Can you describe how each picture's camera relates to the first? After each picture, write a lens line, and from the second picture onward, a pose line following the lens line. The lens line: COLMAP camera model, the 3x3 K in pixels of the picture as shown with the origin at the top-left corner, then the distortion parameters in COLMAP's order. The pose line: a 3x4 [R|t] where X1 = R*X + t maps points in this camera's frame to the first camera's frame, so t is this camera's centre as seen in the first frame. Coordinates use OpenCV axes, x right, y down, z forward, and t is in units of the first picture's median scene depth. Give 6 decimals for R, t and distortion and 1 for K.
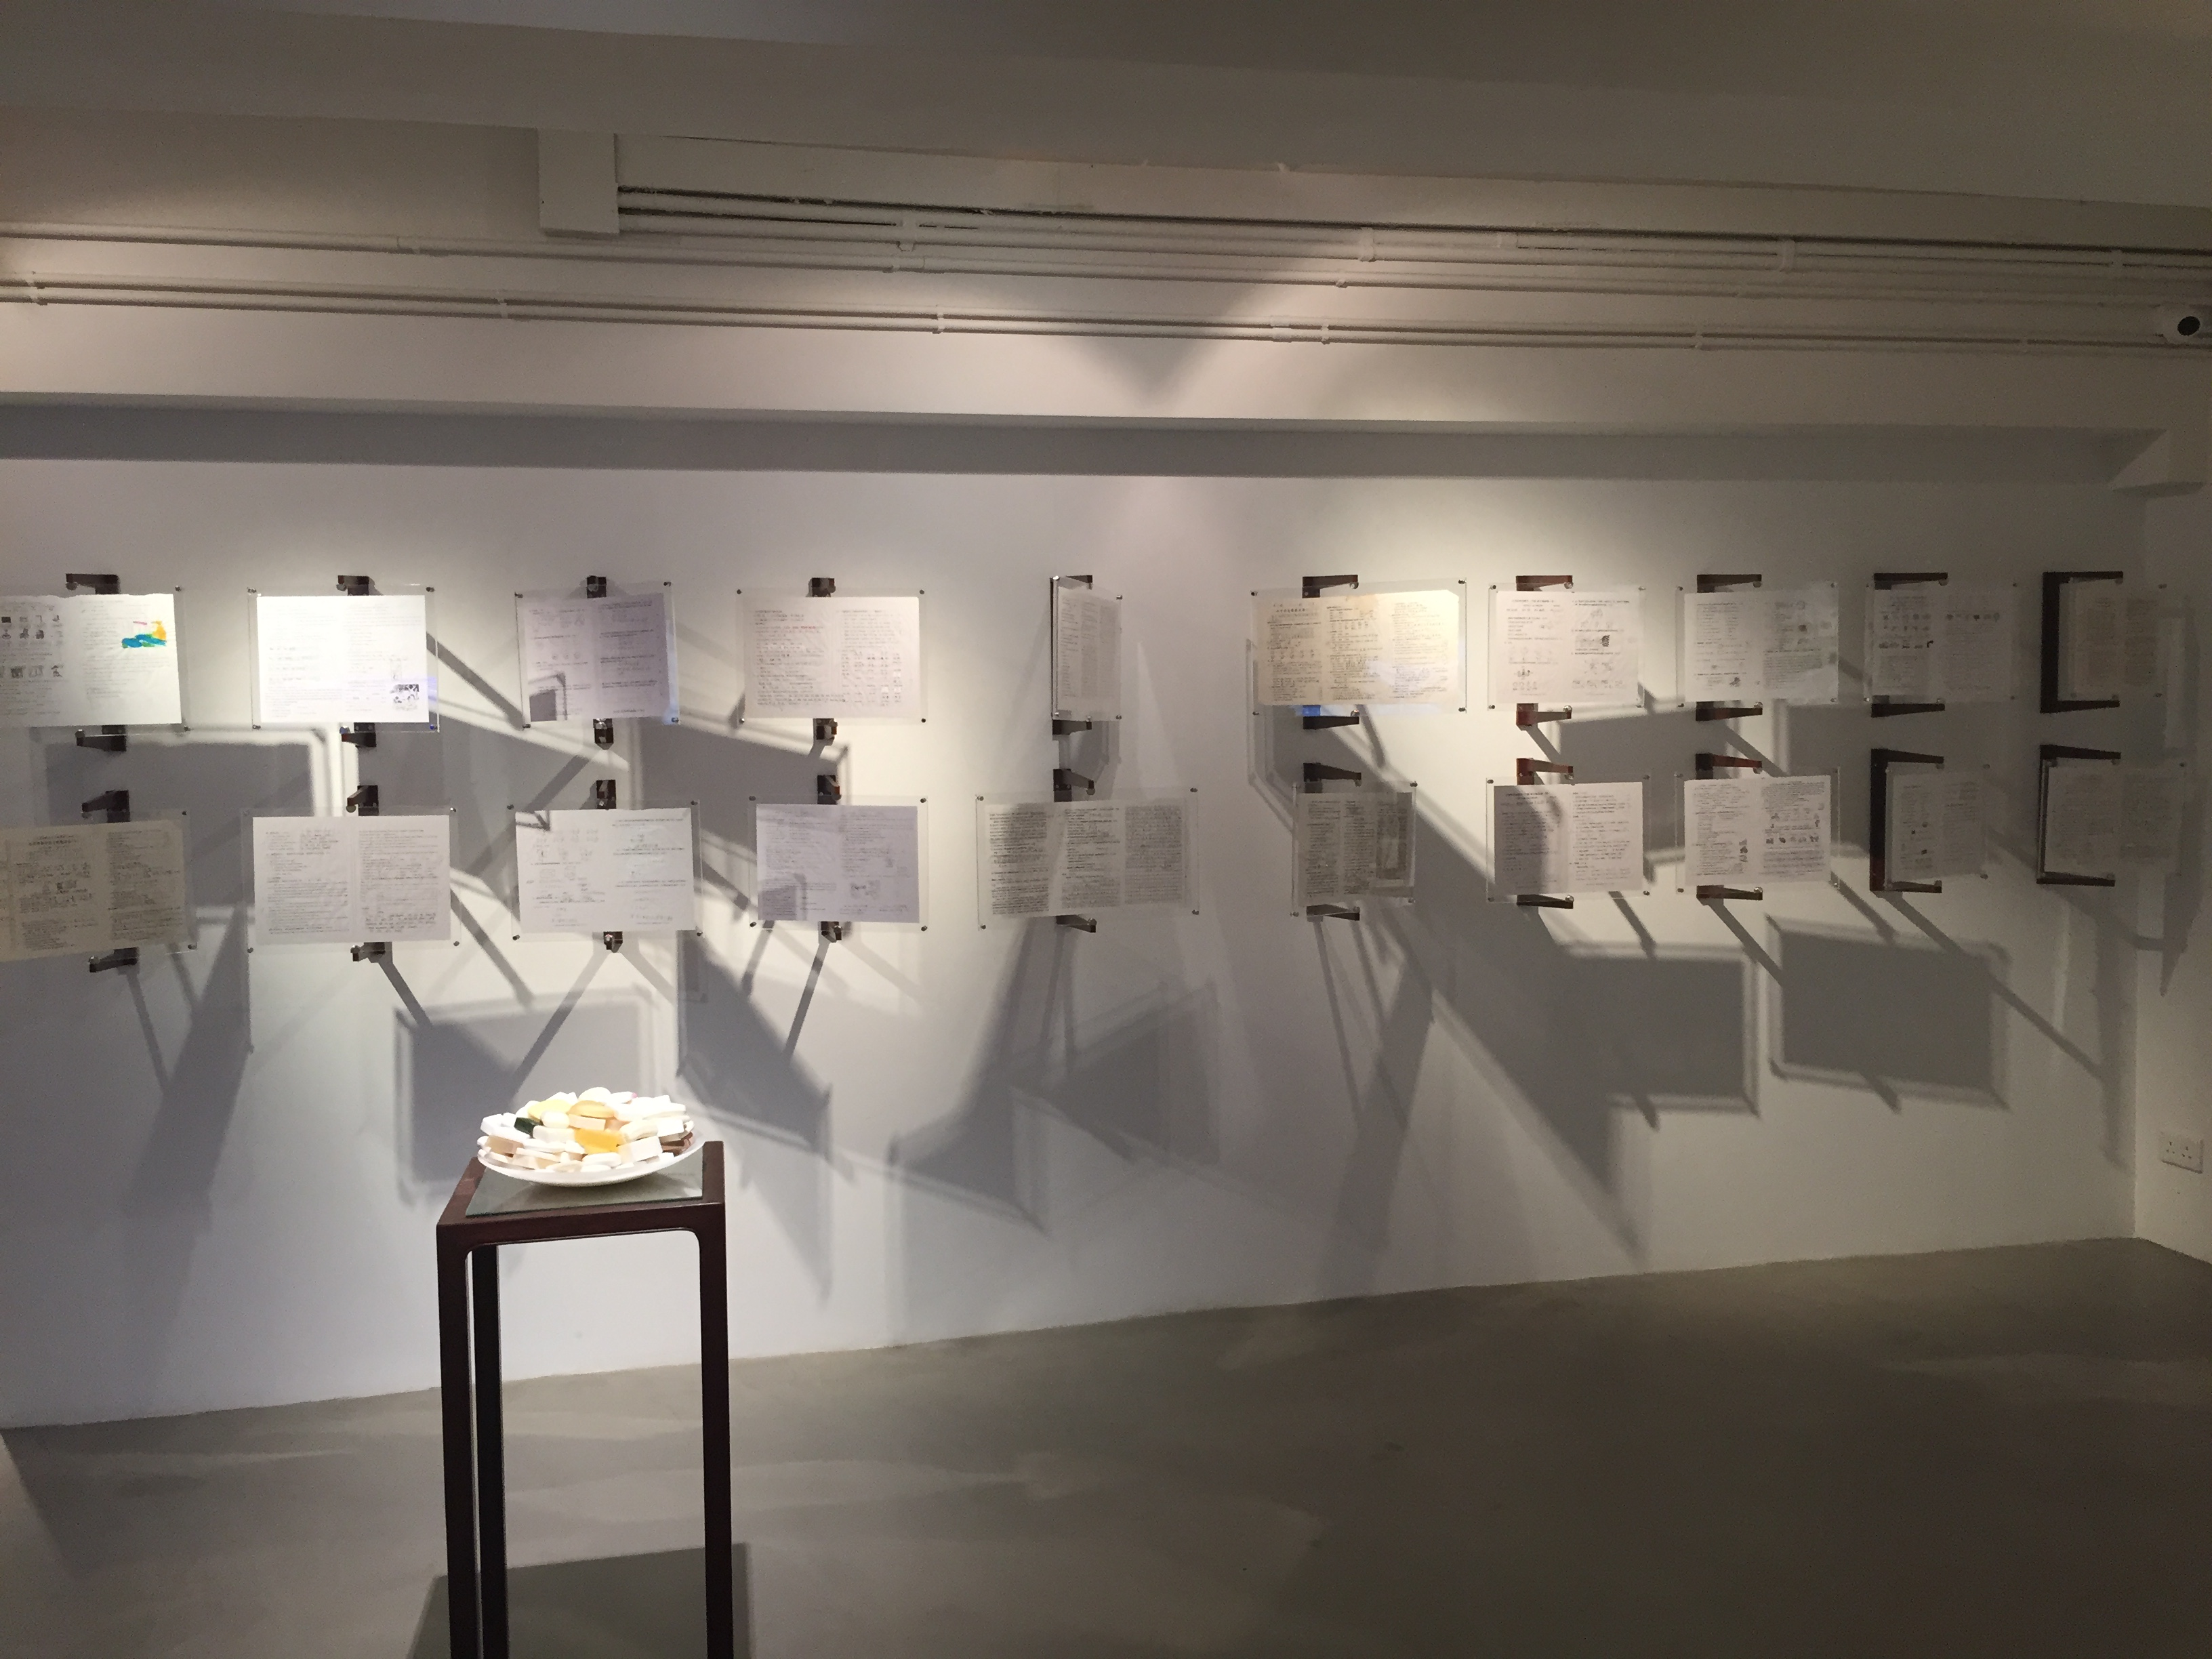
lens RADIAL K [[1878.9, 0, 1098.6], [0, 1878.9, 827.5], [0, 0, 1]] dist [0.074128, -0.095493]
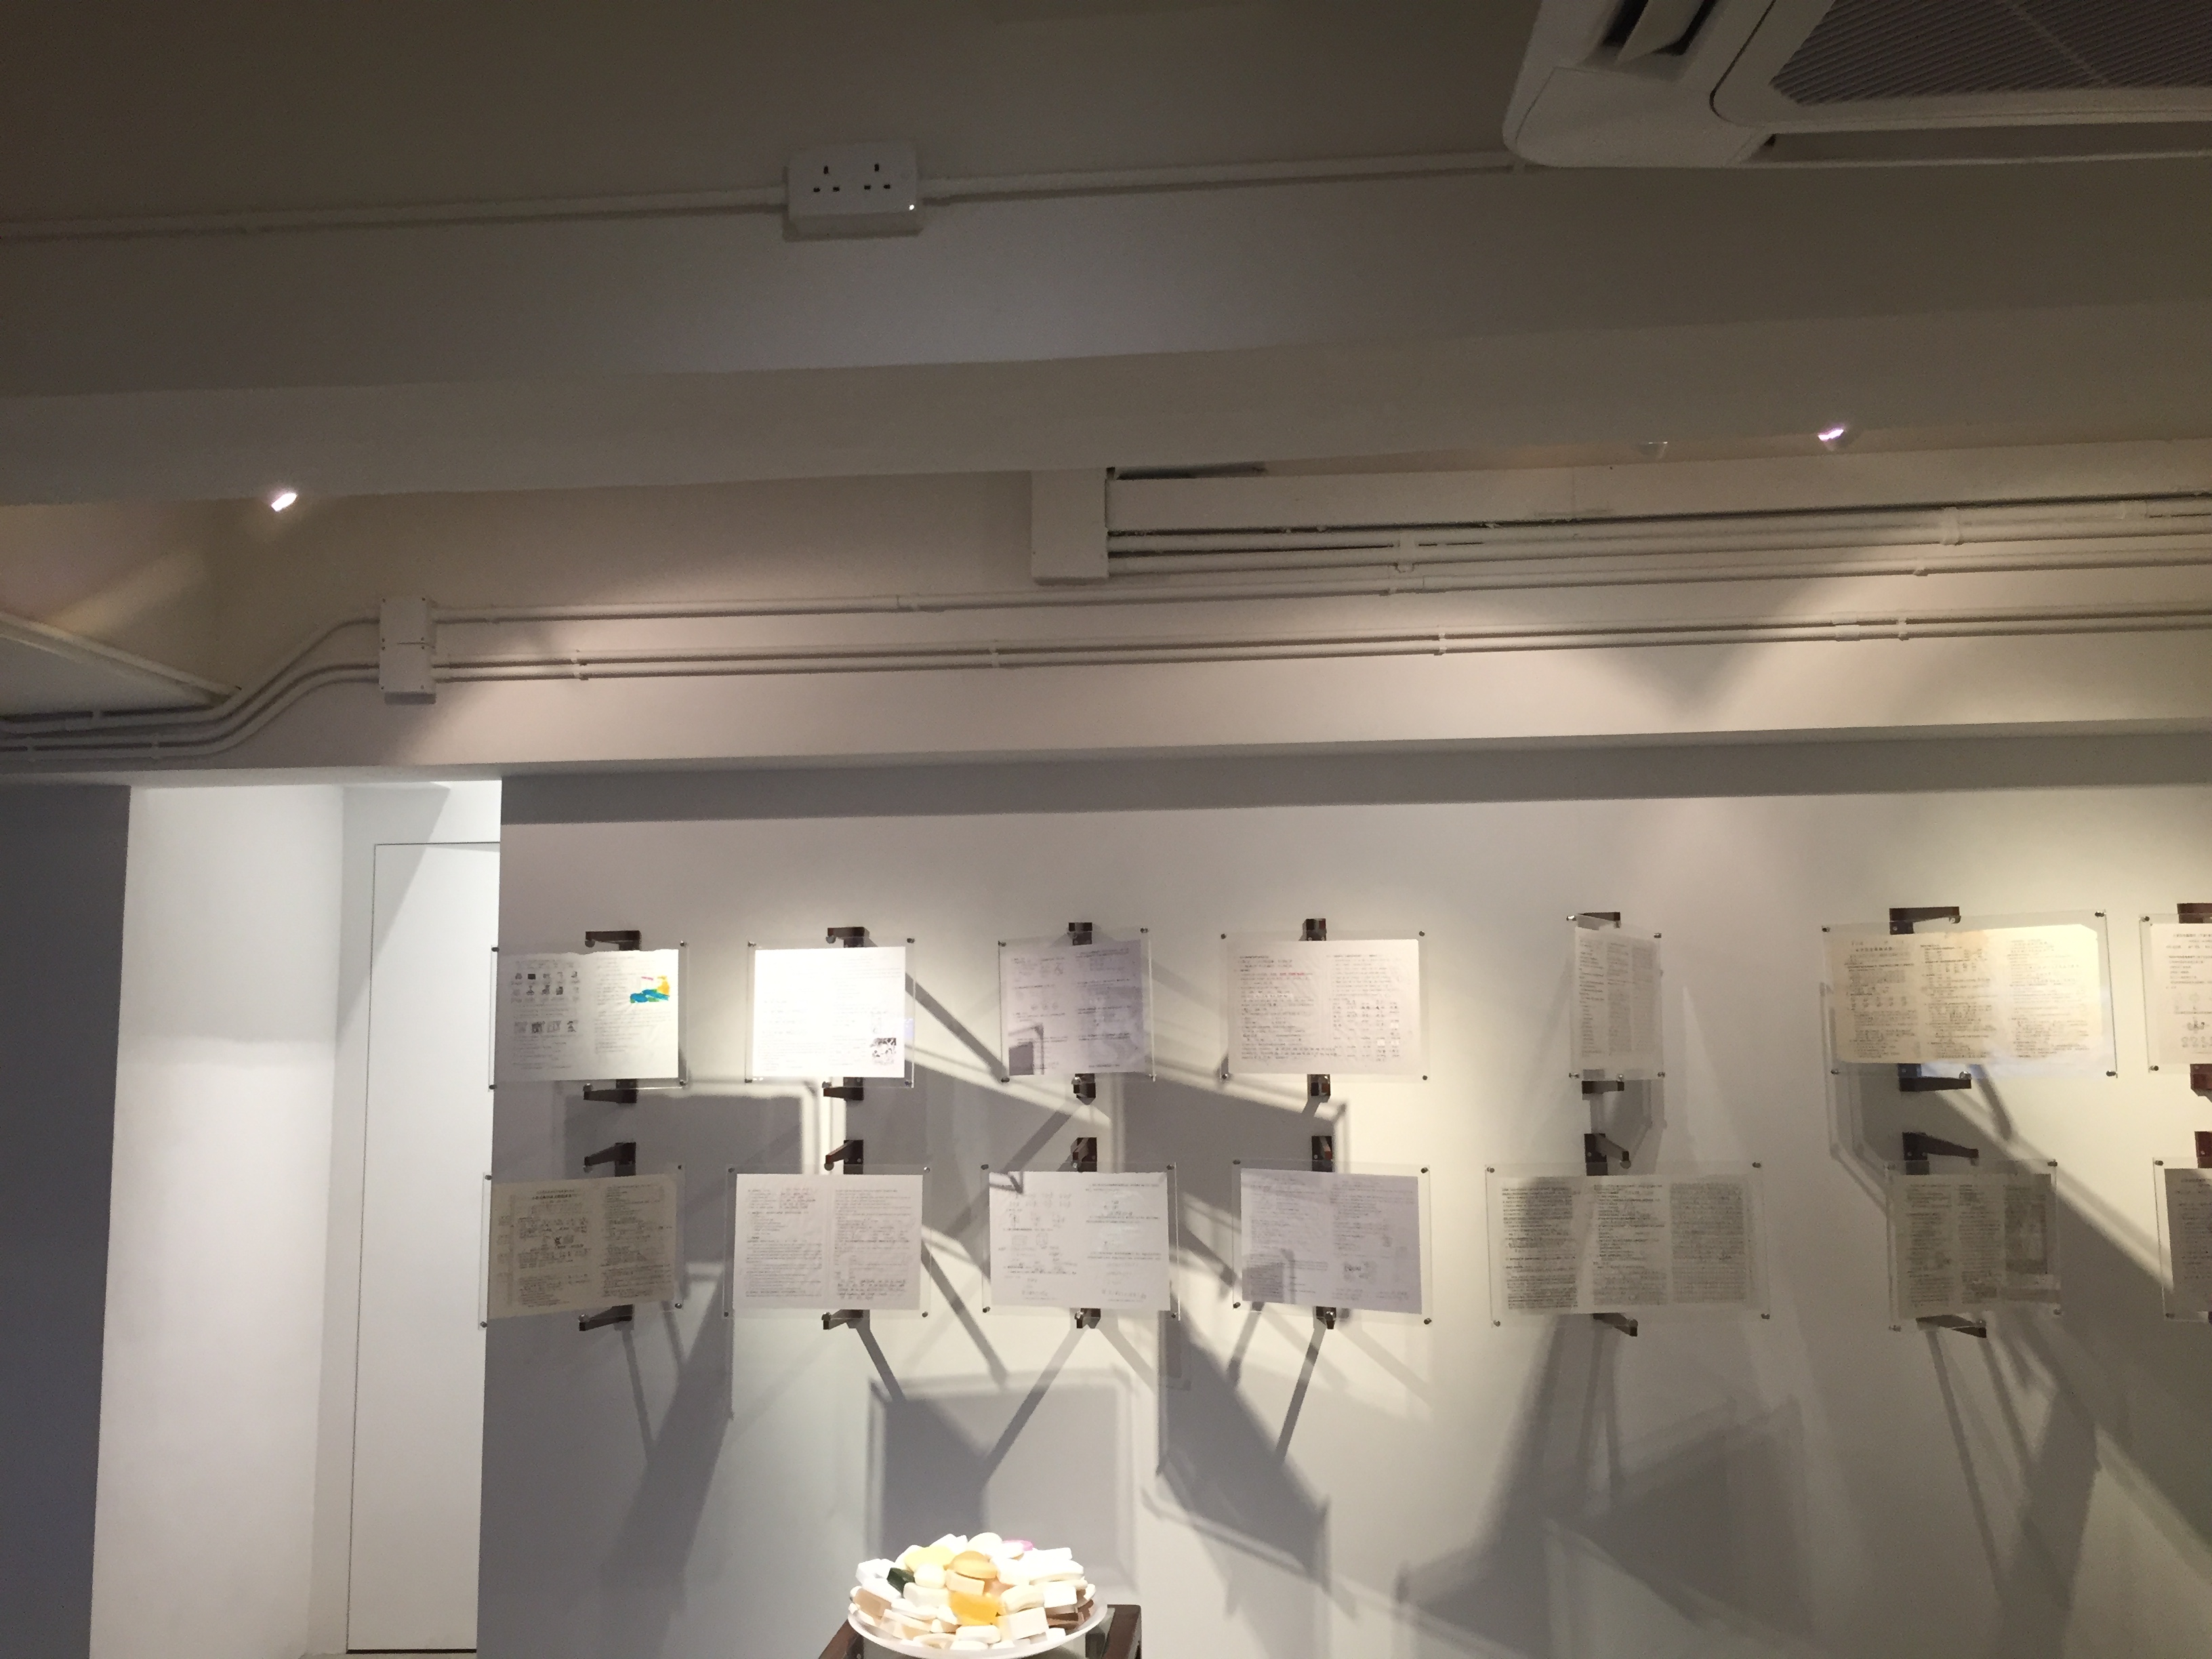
lens RADIAL K [[1878.9, 0, 1096.5], [0, 1878.9, 835.1], [0, 0, 1]] dist [0.074128, -0.095493]
pose [[0.953532, -0.028546, -0.299935, 0.028647], [-0.021853, 0.986327, -0.163345, -0.021203], [0.300497, 0.162309, 0.939871, 0.100024]]
